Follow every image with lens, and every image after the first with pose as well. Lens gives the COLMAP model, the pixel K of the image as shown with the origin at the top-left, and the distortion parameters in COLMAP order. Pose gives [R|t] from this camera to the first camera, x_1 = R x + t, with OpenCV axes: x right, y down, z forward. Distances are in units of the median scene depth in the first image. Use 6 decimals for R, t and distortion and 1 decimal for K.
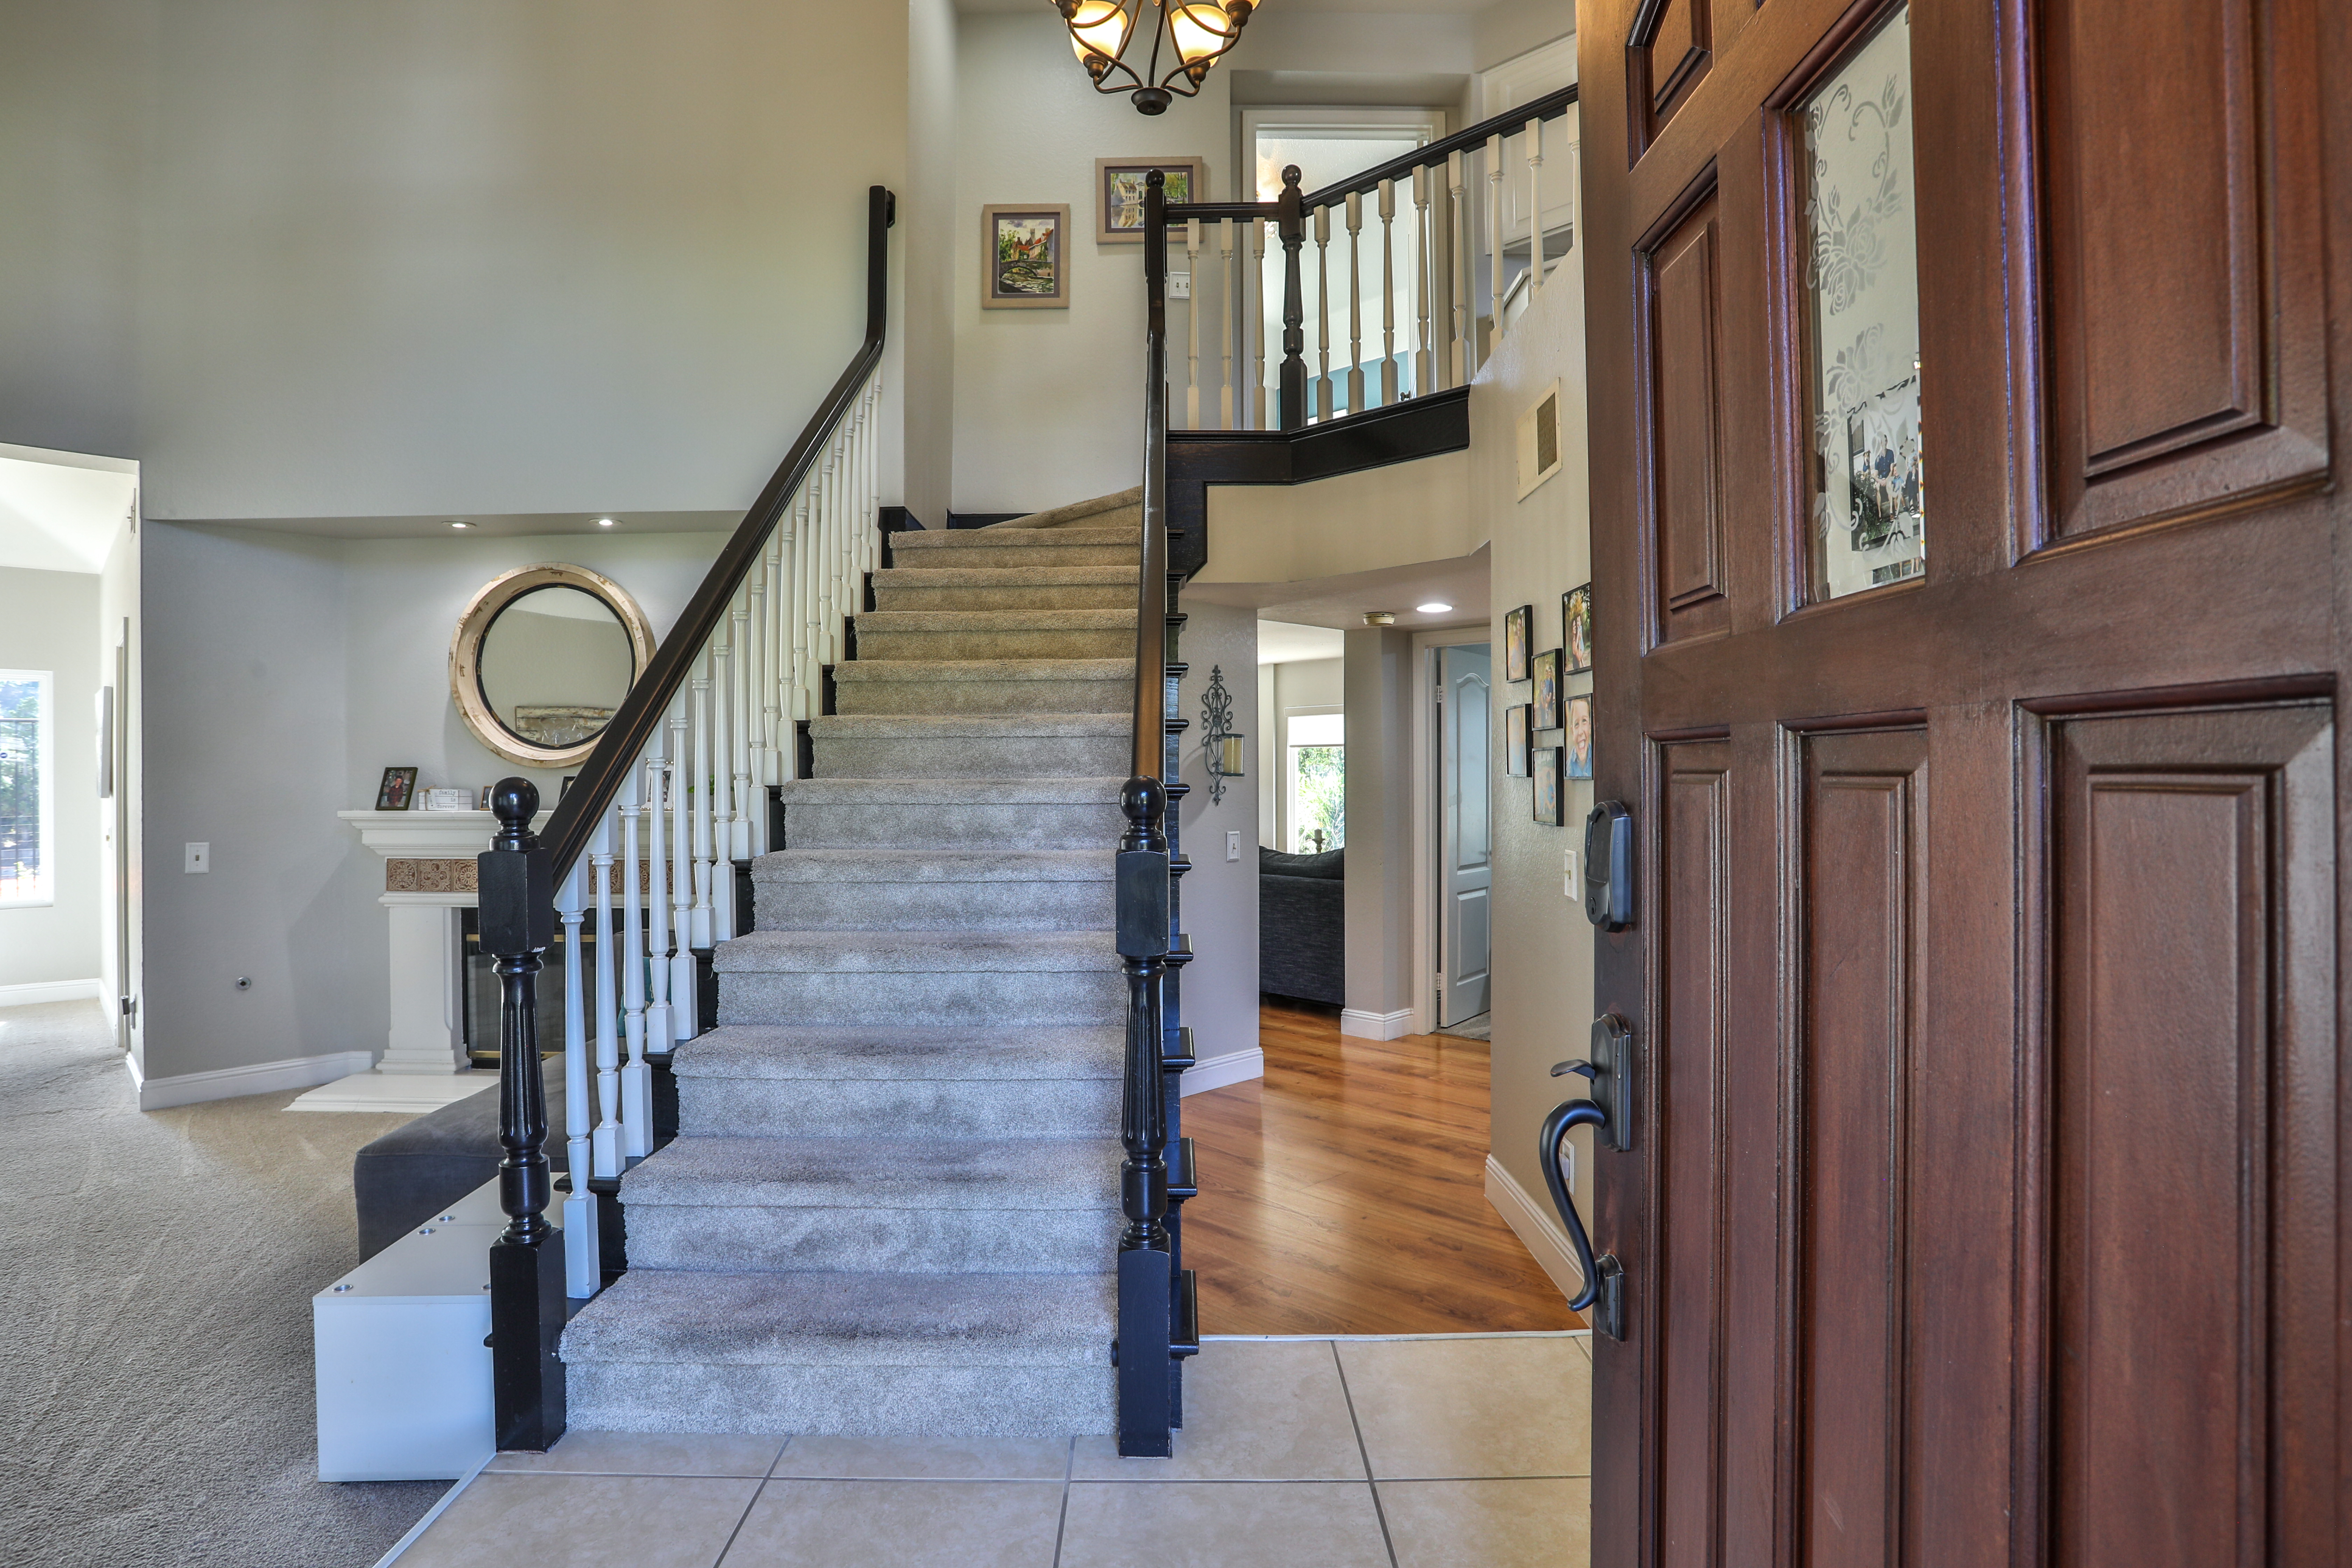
lens RADIAL K [[1220.1, 0, 1136.8], [0, 1220.1, 771.3], [0, 0, 1]] dist [-0.074173, 0.029453]
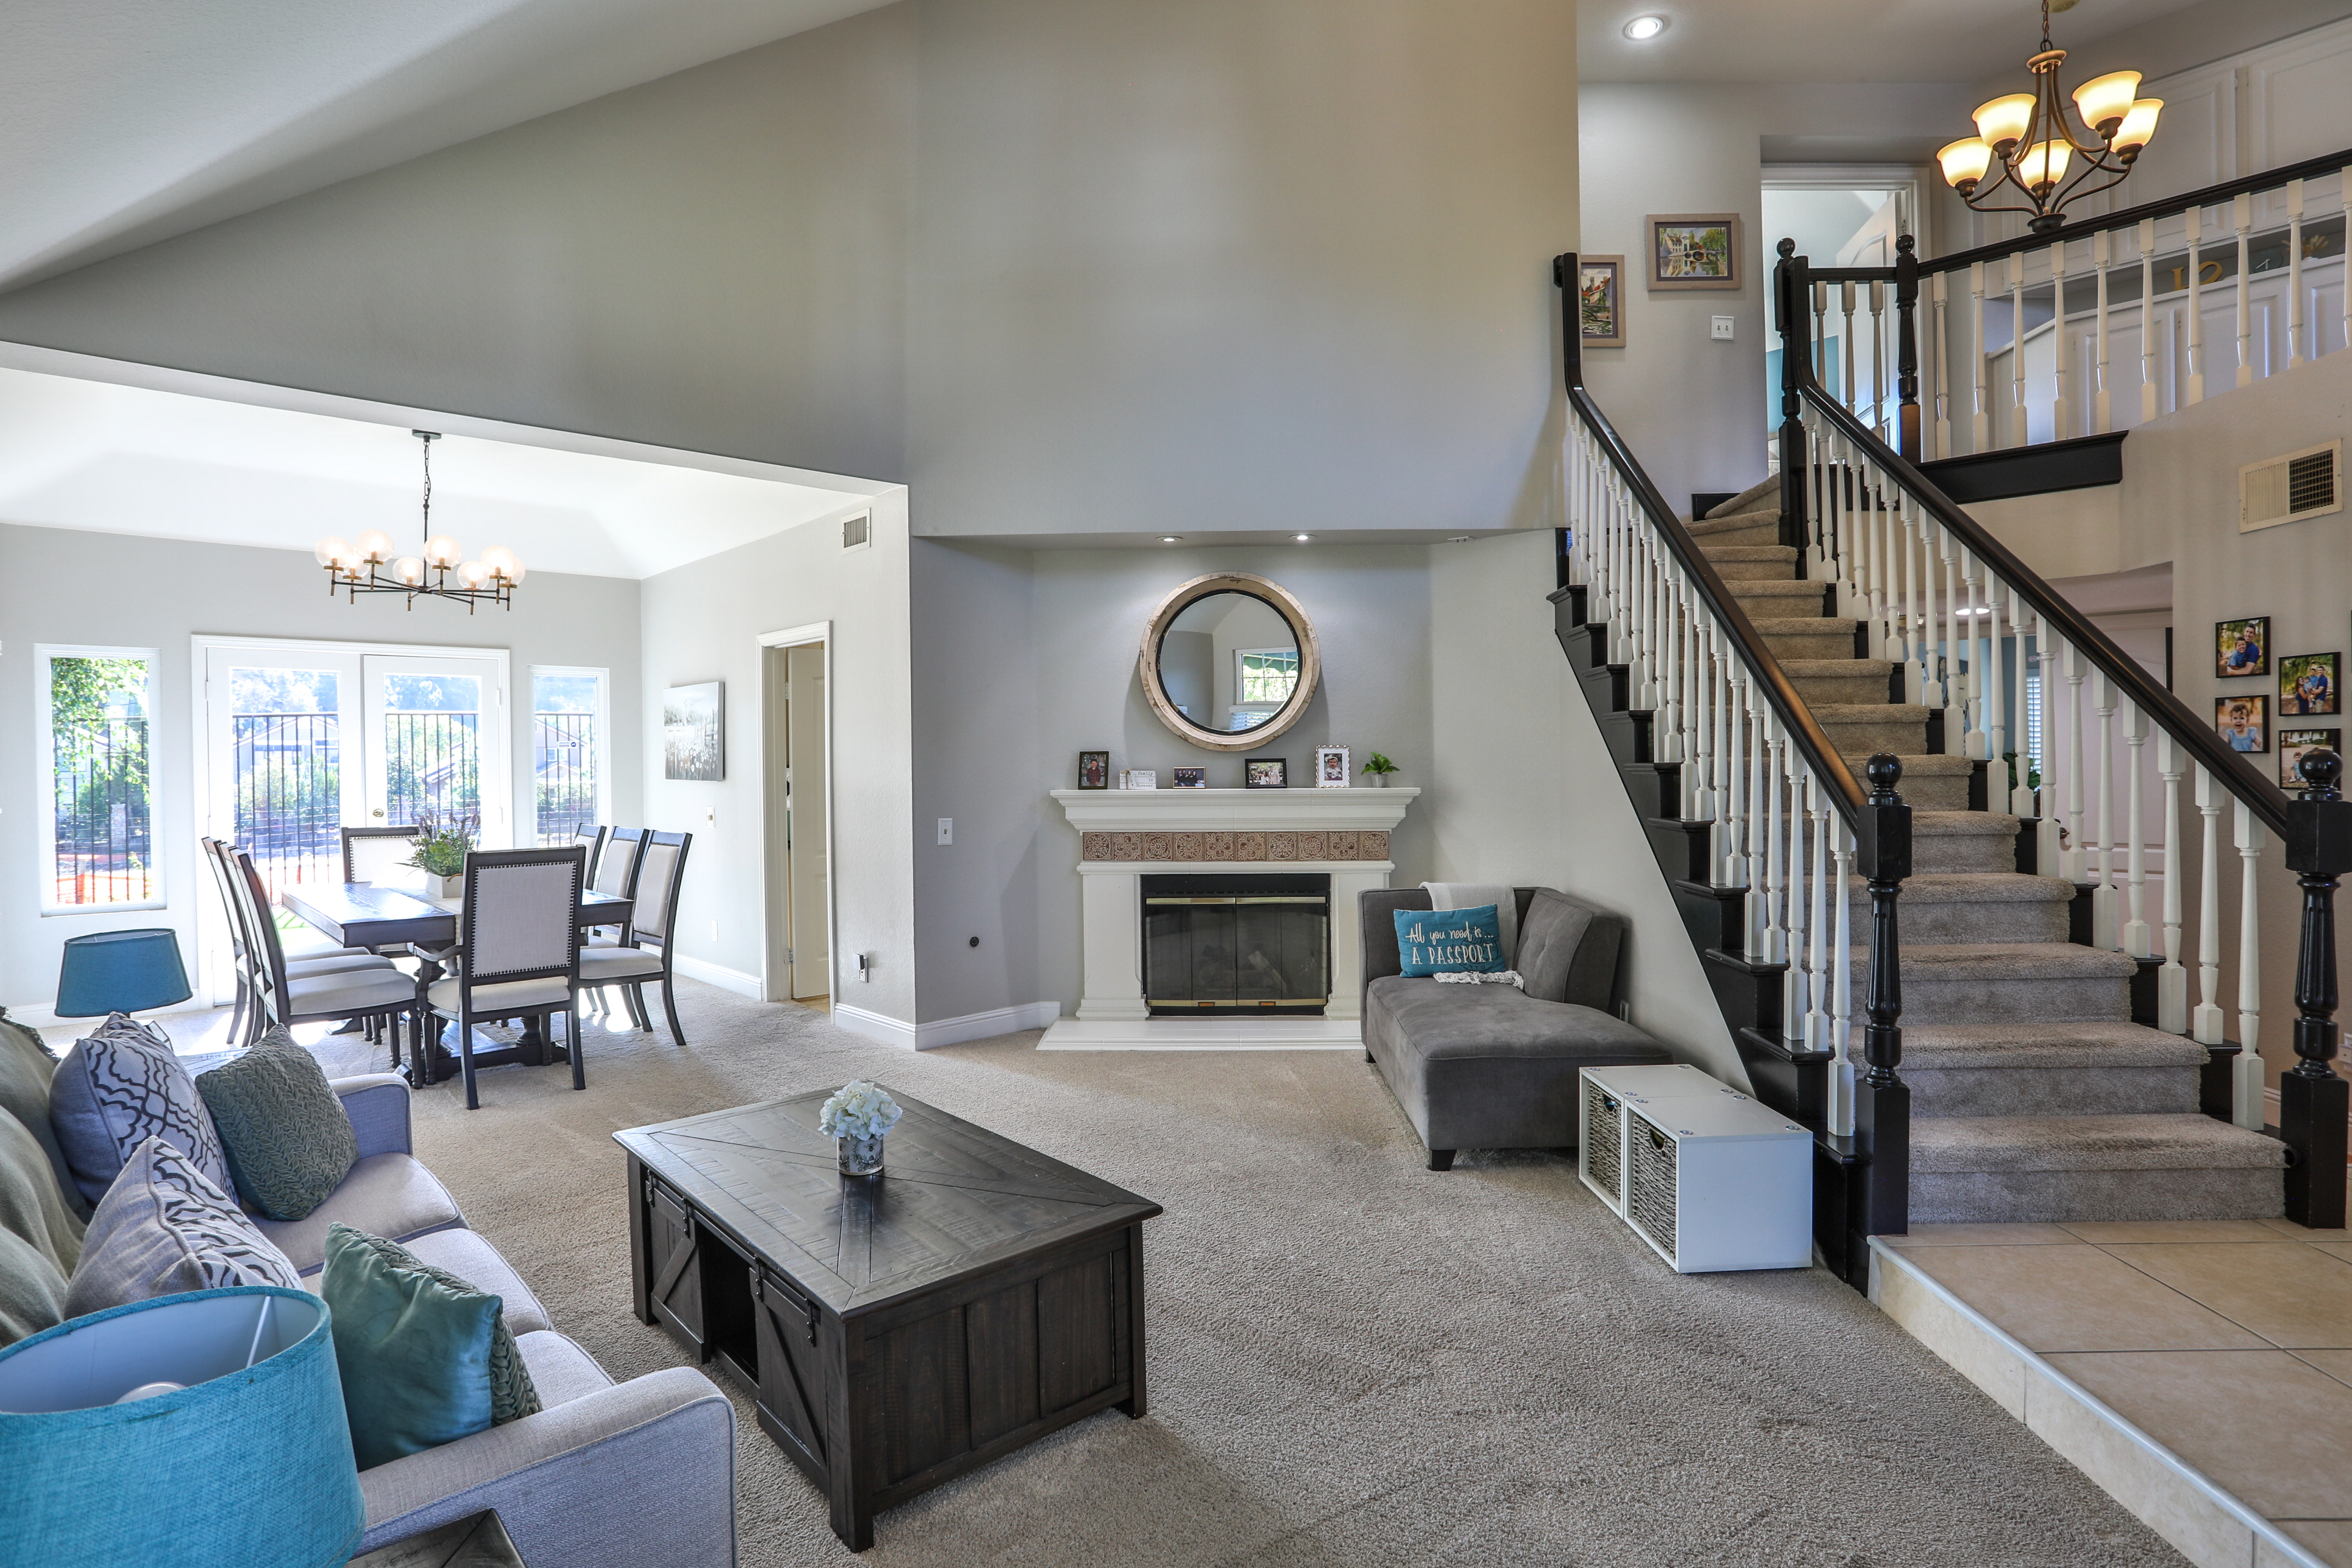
lens RADIAL K [[1220.1, 0, 1141.5], [0, 1220.1, 774.4], [0, 0, 1]] dist [-0.074173, 0.029453]
pose [[0.999594, -0.003567, -0.028274, -0.545571], [0.003909, 0.999920, 0.012051, 0.004397], [0.028229, -0.012156, 0.999528, -0.166604]]
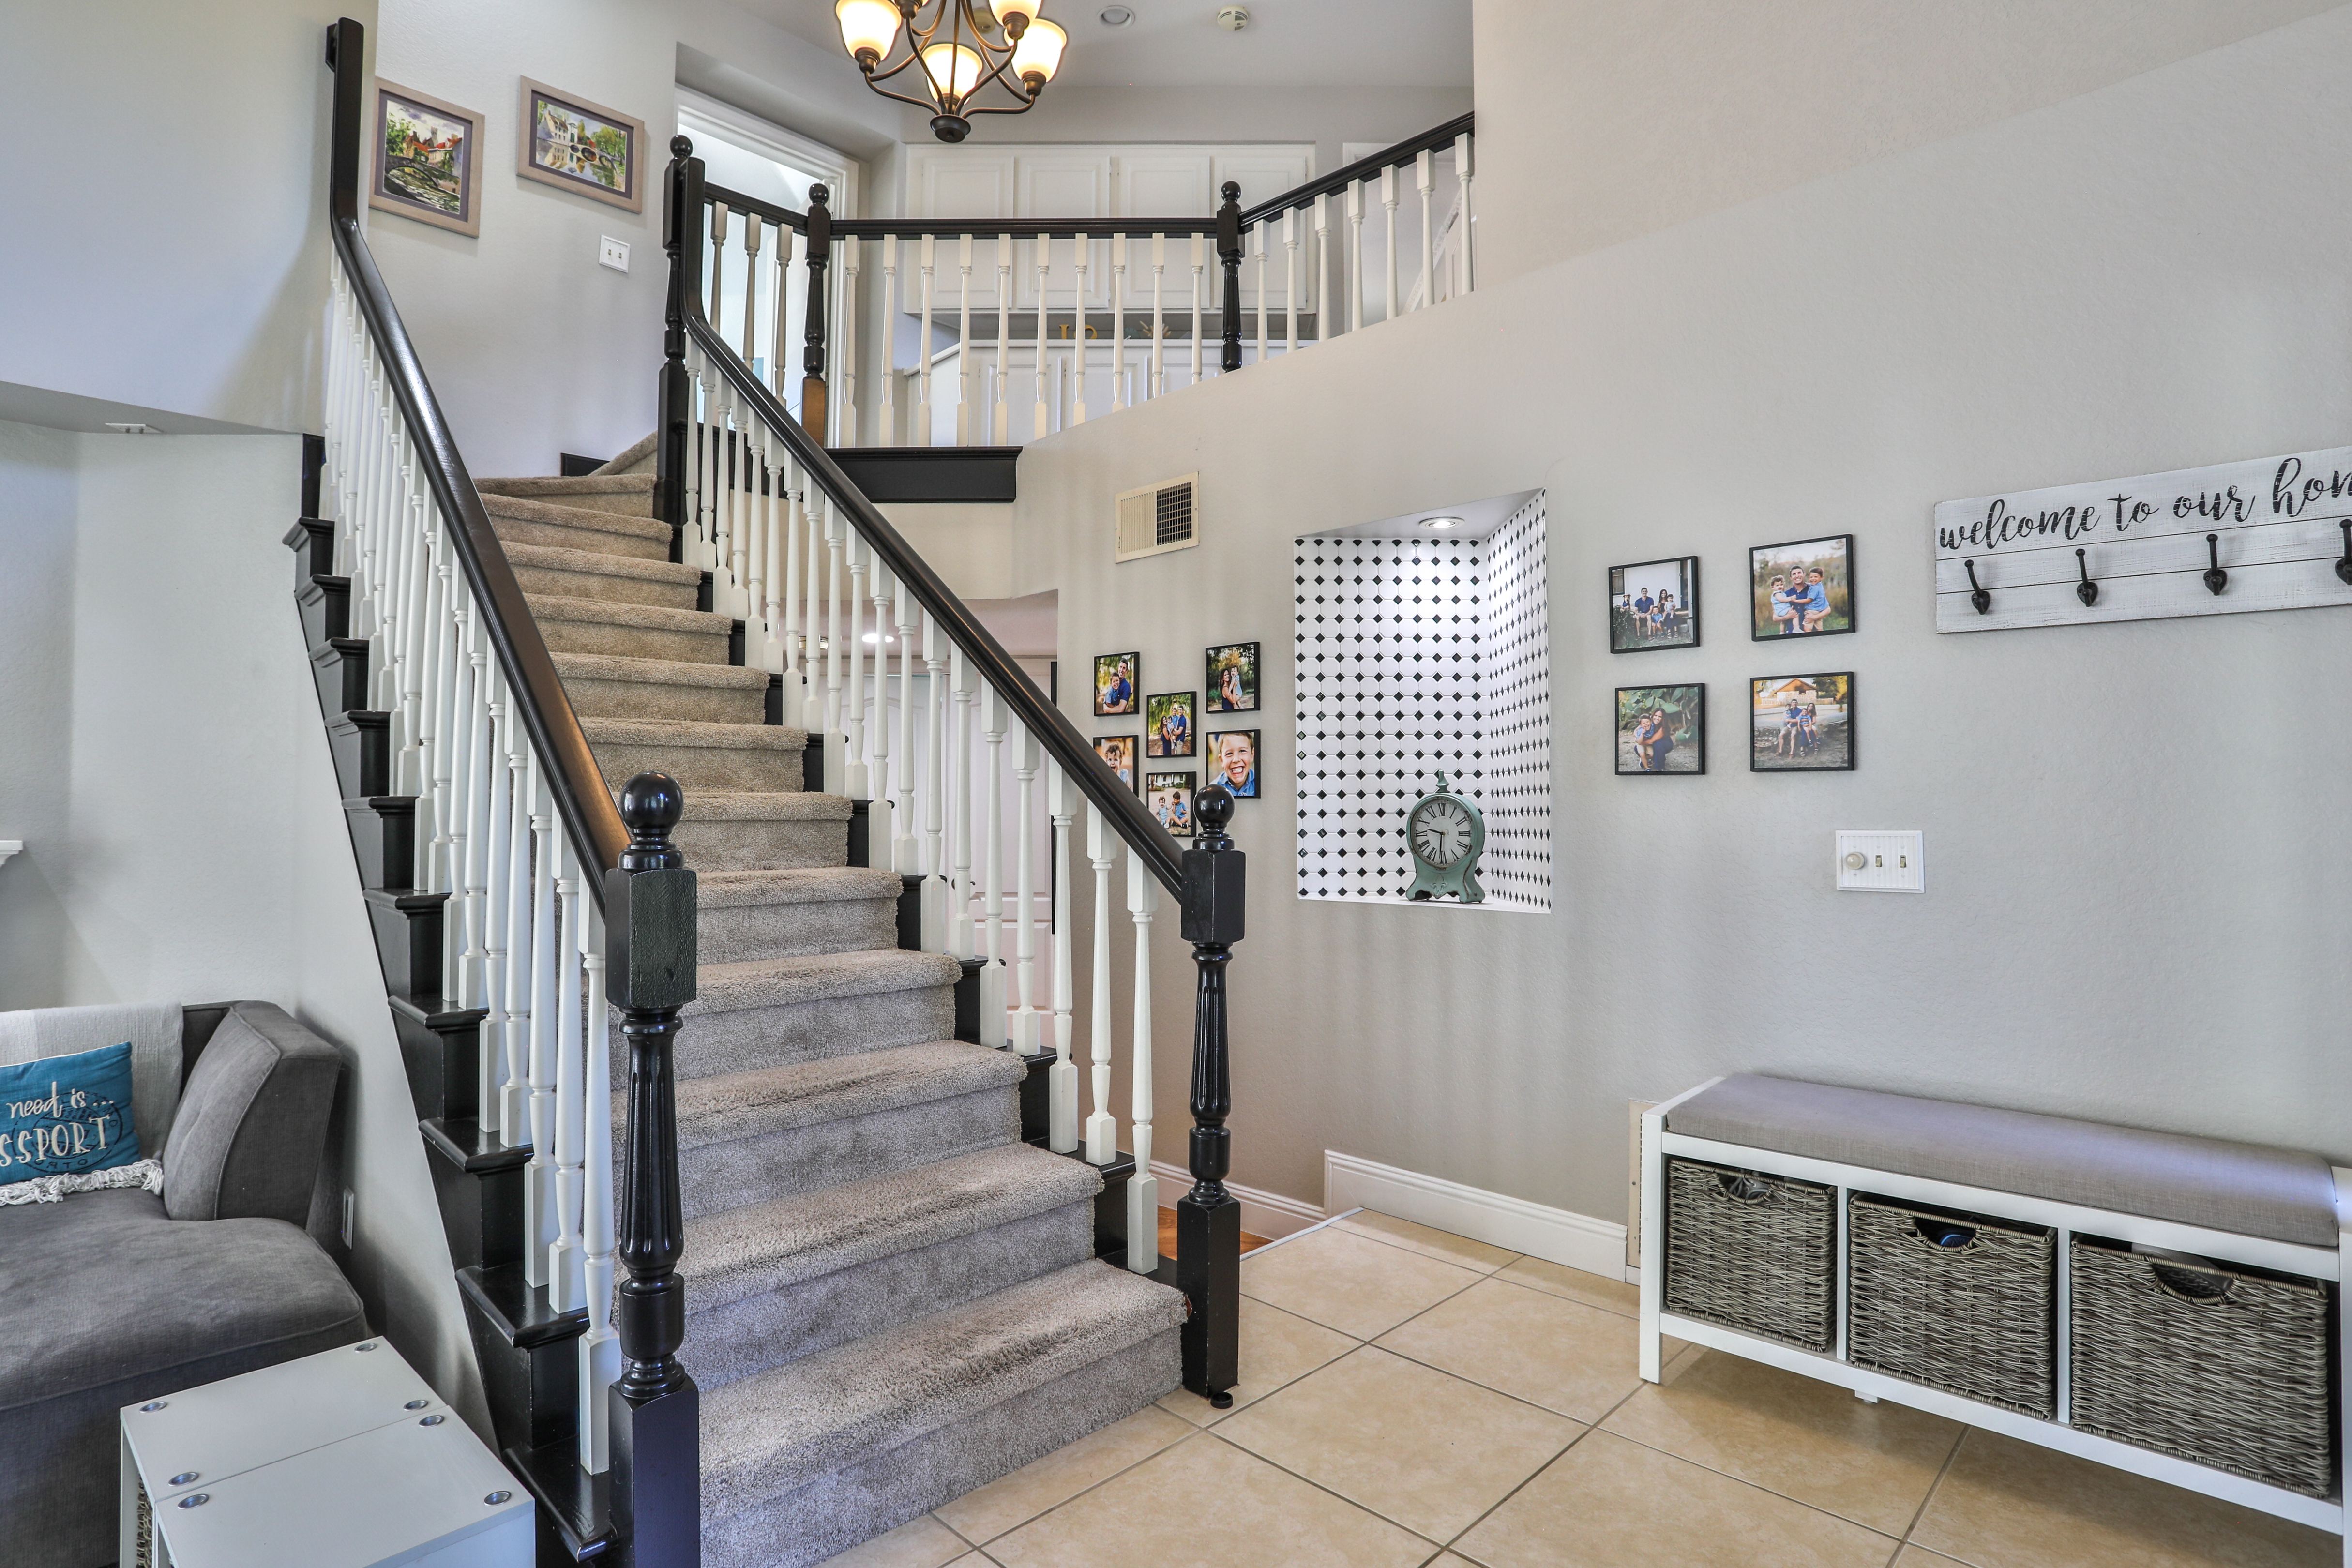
lens RADIAL K [[1220.1, 0, 1179.9], [0, 1220.1, 773.5], [0, 0, 1]] dist [-0.074173, 0.029453]
pose [[0.693898, 0.026553, 0.719584, -0.337483], [-0.006689, 0.999514, -0.030432, 0.011112], [-0.720043, 0.016303, 0.693738, 0.096739]]
